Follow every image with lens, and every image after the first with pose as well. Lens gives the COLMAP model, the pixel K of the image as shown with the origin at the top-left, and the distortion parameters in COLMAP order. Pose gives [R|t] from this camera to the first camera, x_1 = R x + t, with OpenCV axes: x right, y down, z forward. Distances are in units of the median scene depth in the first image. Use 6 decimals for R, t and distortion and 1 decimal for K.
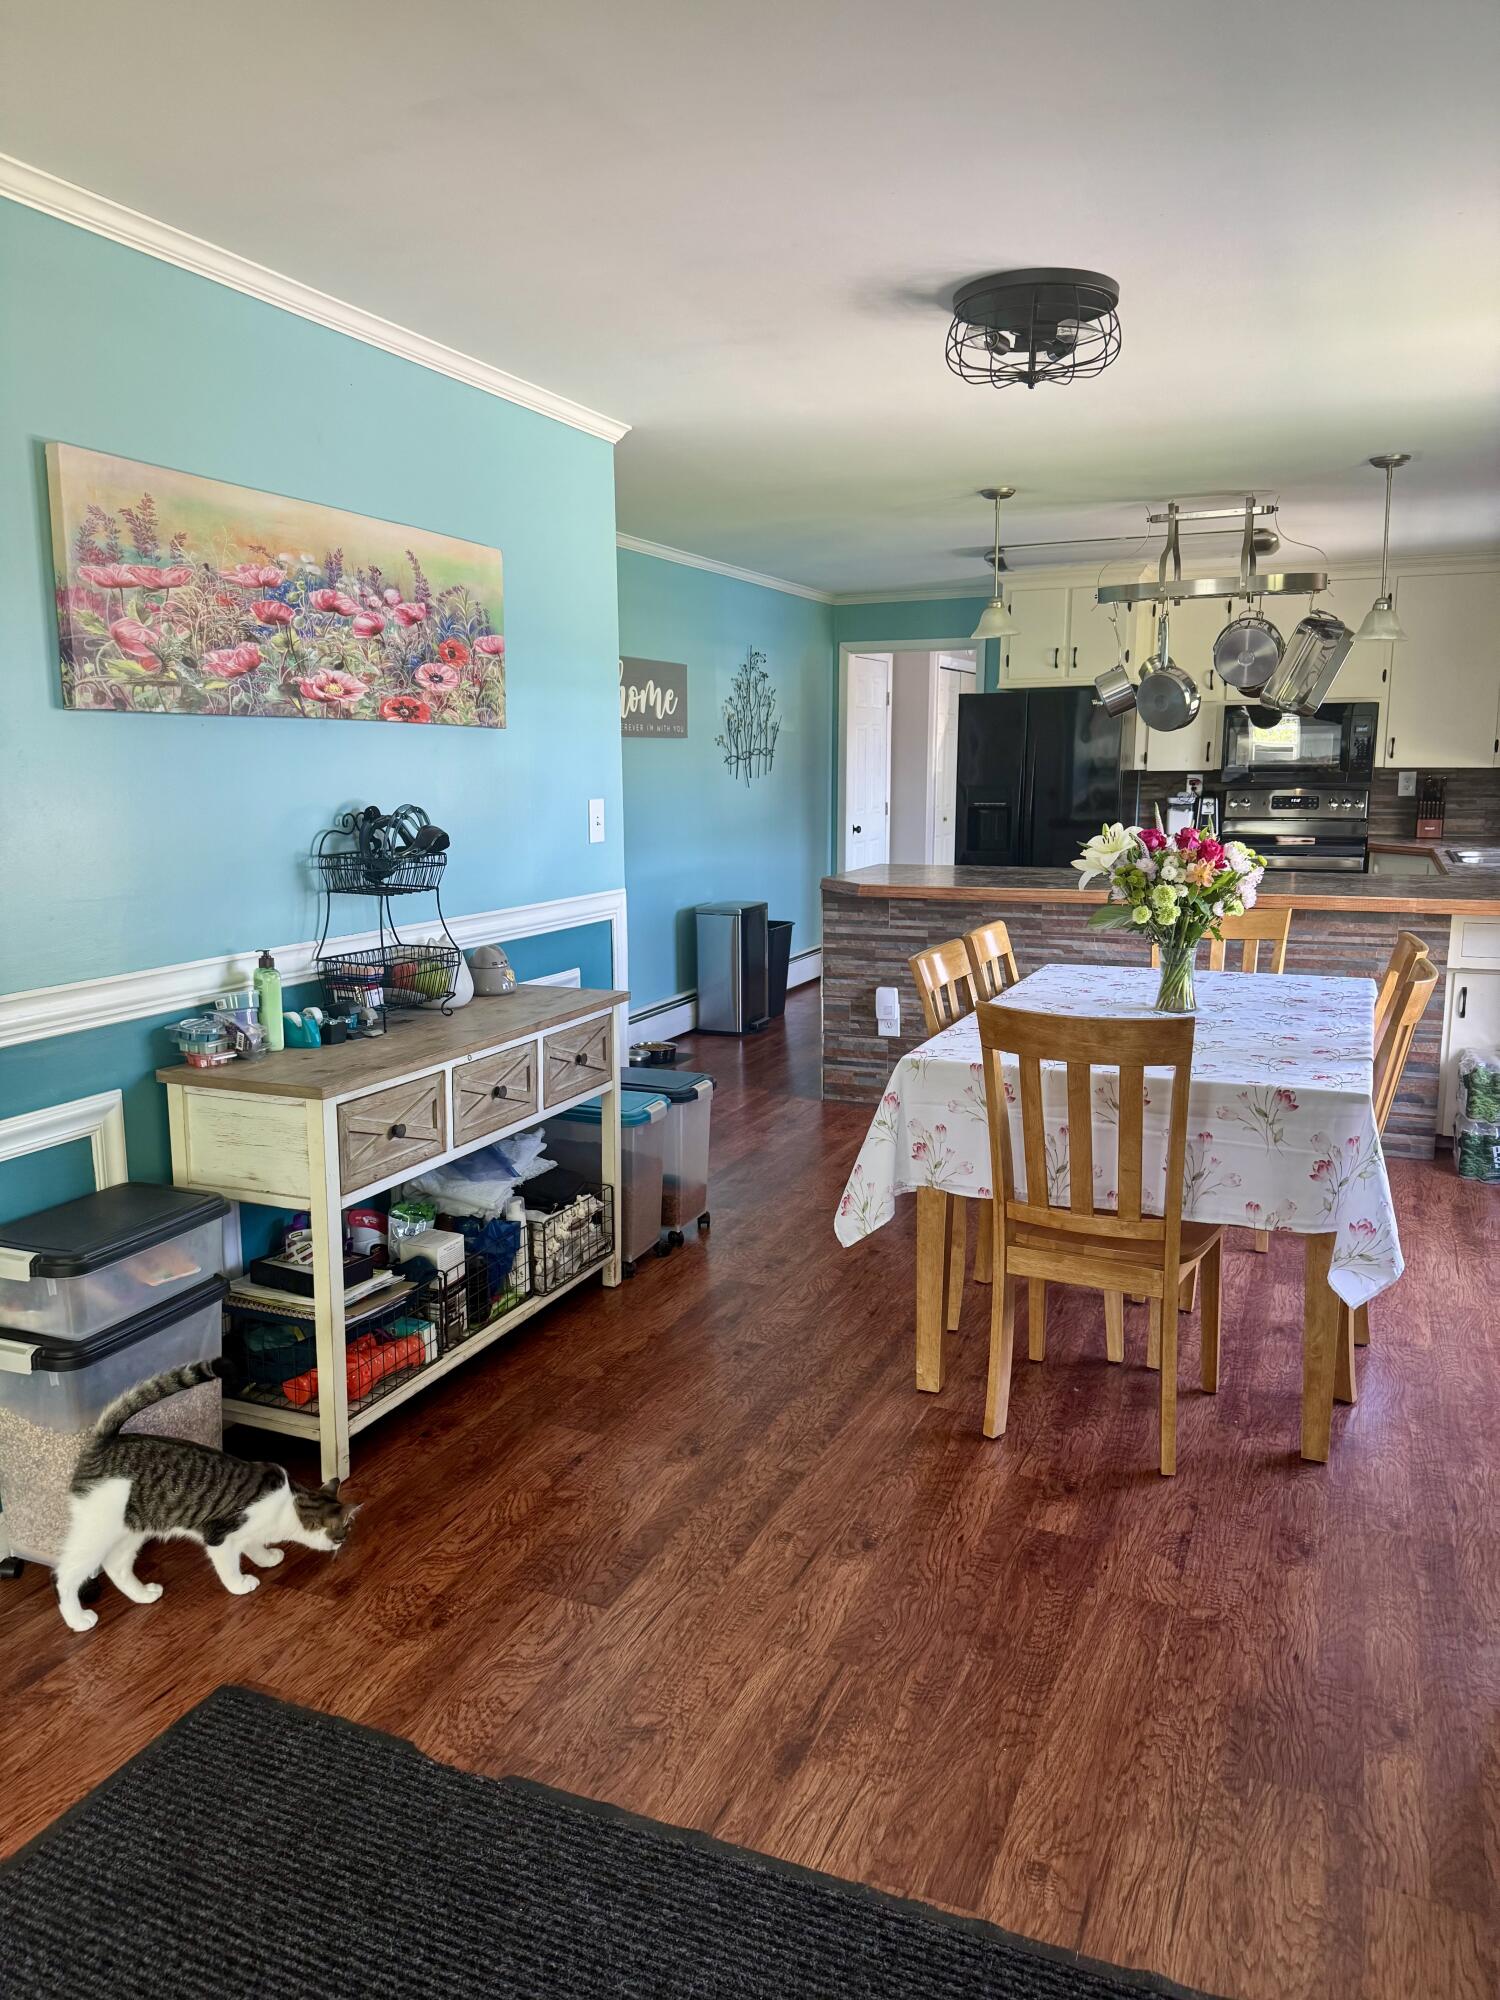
lens RADIAL K [[1374.9, 0, 740.0], [0, 1374.9, 993.3], [0, 0, 1]] dist [0.025010, -0.001512]
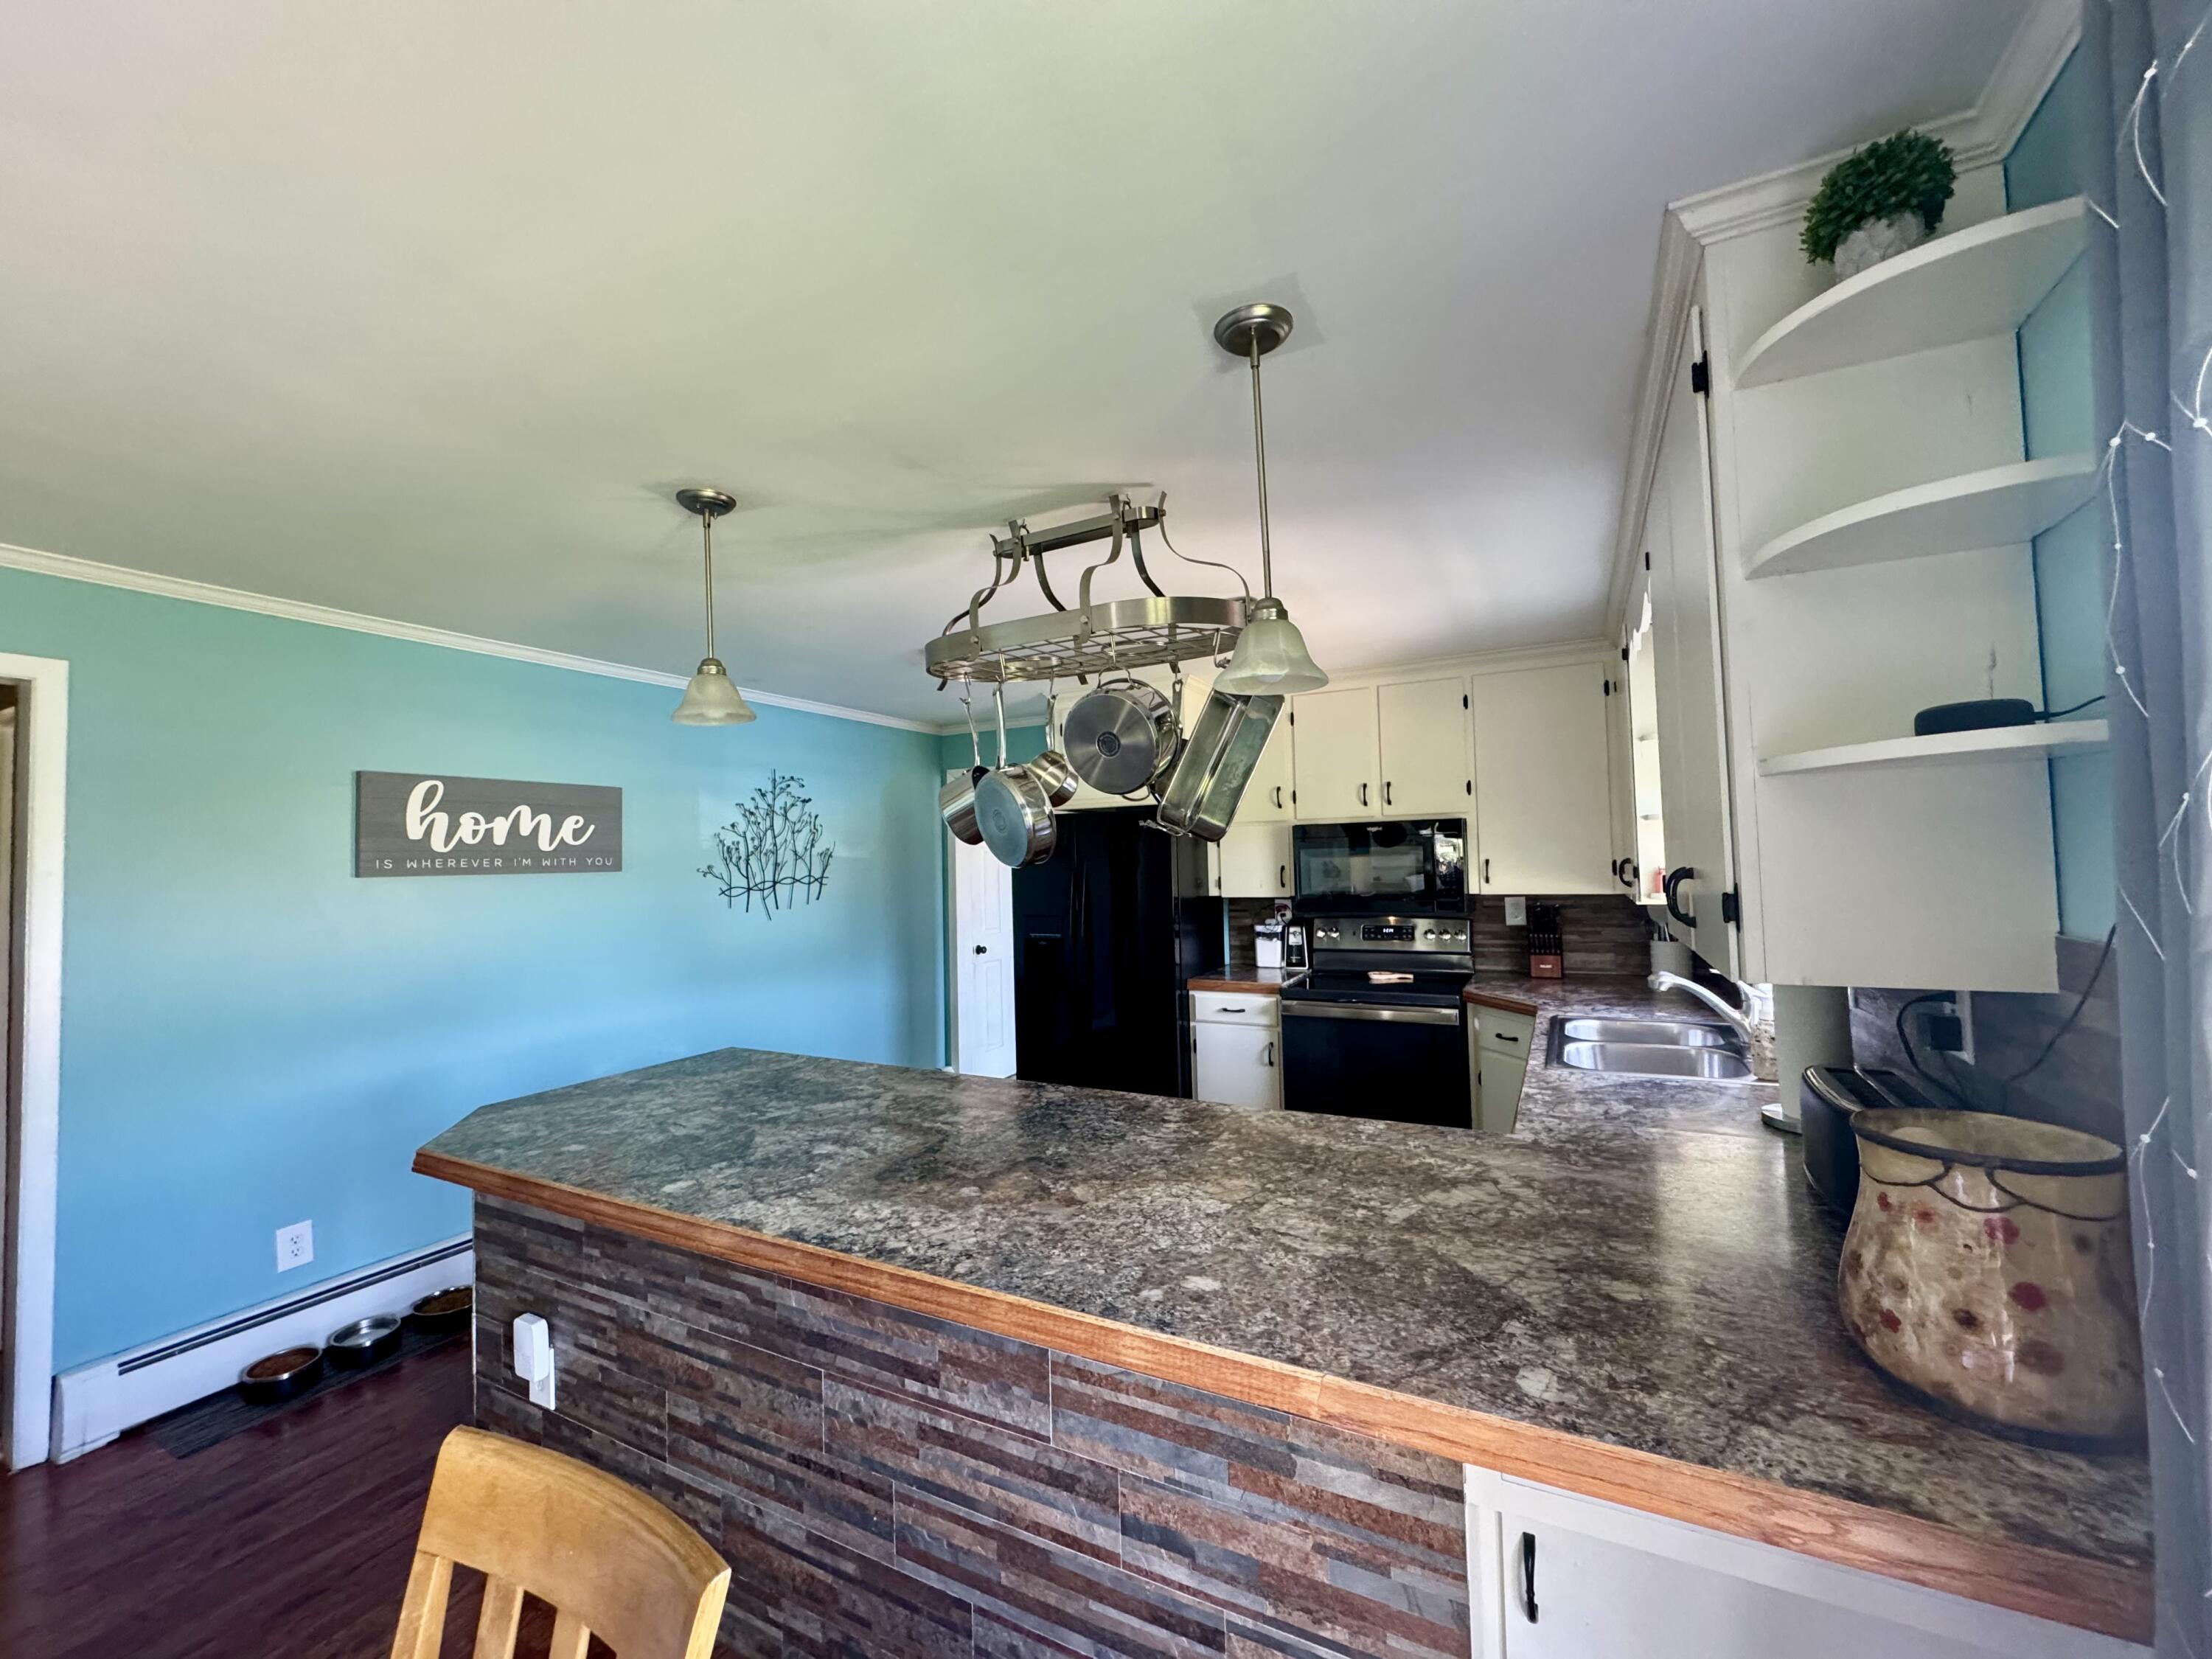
lens RADIAL K [[879.5, 0, 1088.3], [0, 879.5, 831.1], [0, 0, 1]] dist [-0.003070, 0.000810]
pose [[0.996951, -0.016587, -0.076247, 0.264530], [0.000627, 0.978817, -0.204738, -0.090211], [0.078028, 0.204066, 0.975843, 0.445798]]
